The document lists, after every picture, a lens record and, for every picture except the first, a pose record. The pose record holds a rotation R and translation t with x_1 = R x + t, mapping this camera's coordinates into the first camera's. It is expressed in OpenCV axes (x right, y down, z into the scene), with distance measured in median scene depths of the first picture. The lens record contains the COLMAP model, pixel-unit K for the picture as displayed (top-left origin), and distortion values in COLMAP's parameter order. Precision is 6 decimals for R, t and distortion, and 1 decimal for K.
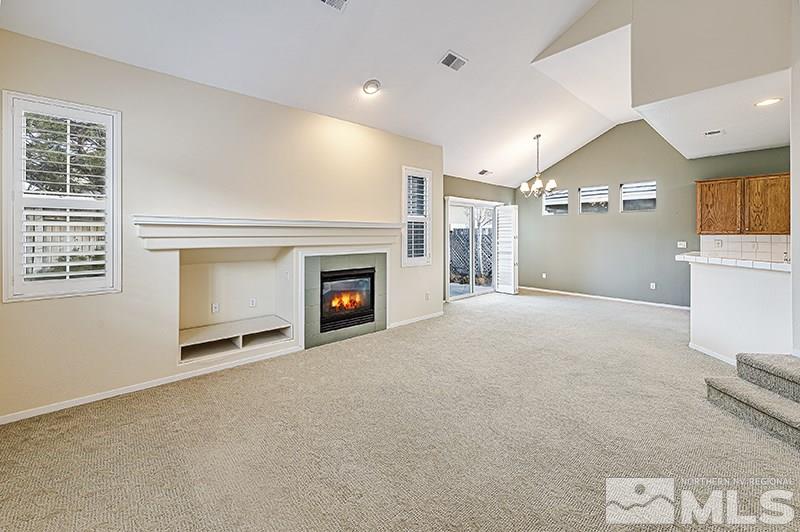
lens RADIAL K [[324.6, 0, 402.2], [0, 324.6, 238.8], [0, 0, 1]] dist [-0.000879, -0.000057]
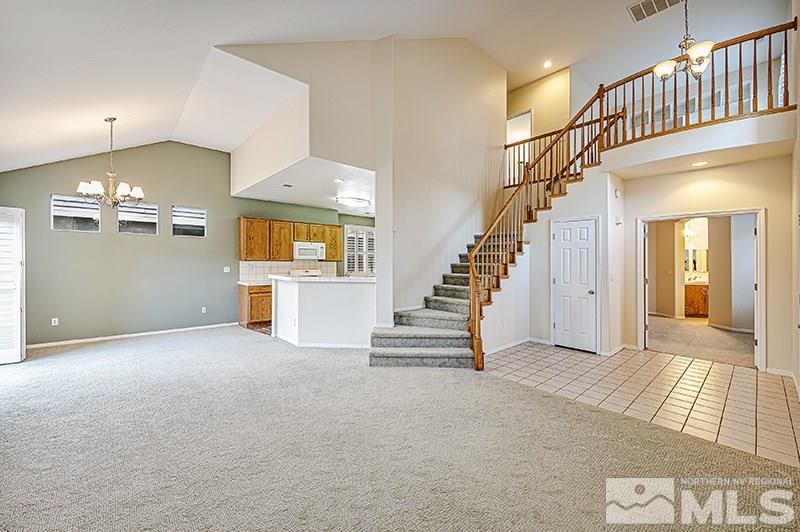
lens RADIAL K [[328.6, 0, 400.0], [0, 328.6, 266.0], [0, 0, 1]] dist [-0.001663, -0.000052]
pose [[-0.003915, -0.009698, 0.999945, -0.303269], [0.004452, 0.999943, 0.009715, -0.003194], [-0.999982, 0.004490, -0.003871, 0.397729]]
